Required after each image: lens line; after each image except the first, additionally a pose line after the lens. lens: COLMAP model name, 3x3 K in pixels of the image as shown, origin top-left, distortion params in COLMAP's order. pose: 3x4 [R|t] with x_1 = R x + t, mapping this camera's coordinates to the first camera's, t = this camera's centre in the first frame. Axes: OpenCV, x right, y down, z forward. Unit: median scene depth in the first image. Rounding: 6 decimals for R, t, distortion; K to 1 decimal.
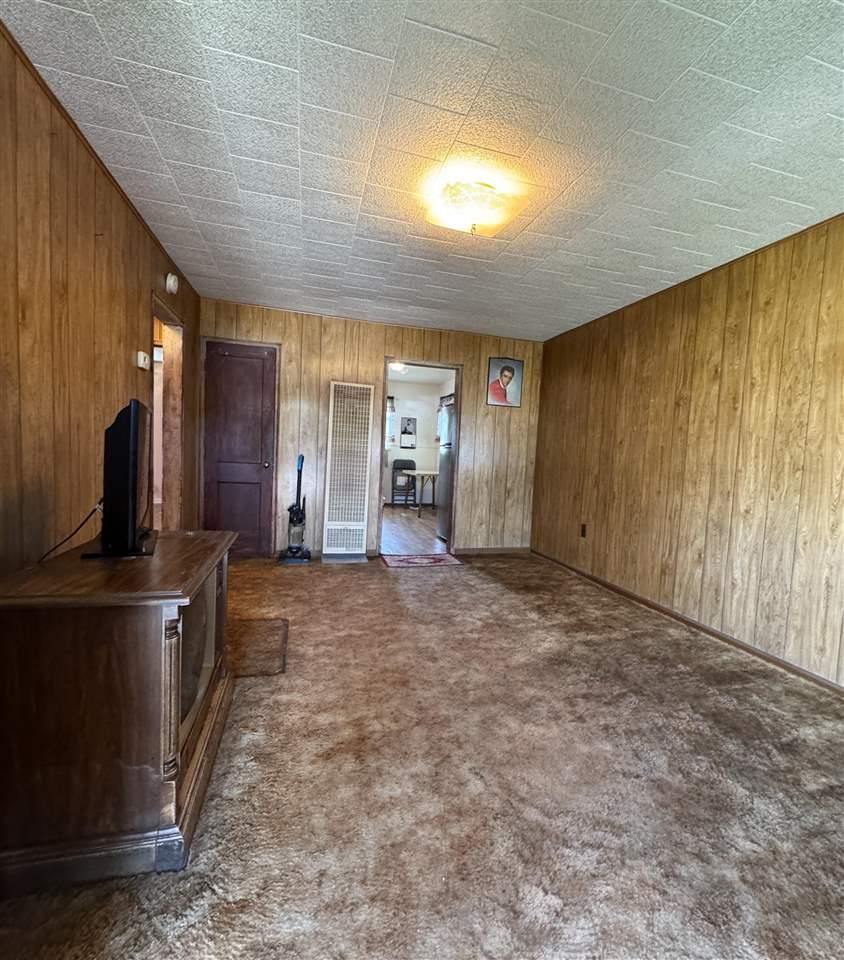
lens RADIAL K [[458.1, 0, 425.1], [0, 458.1, 481.8], [0, 0, 1]] dist [-0.001244, -0.000345]
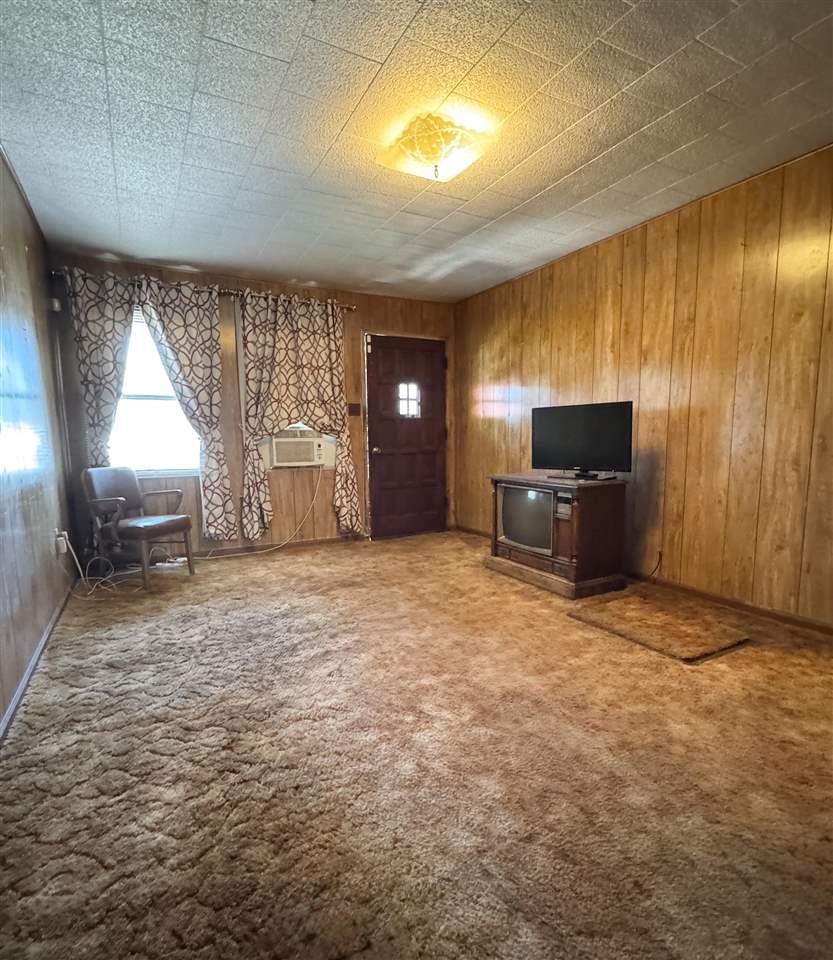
lens RADIAL K [[508.8, 0, 412.4], [0, 508.8, 489.4], [0, 0, 1]] dist [-0.001649, -0.000369]
pose [[-0.969768, -0.014006, -0.243628, 0.320186], [-0.053055, 0.986572, 0.154467, -0.065805], [0.238193, 0.162723, -0.957489, 1.693560]]
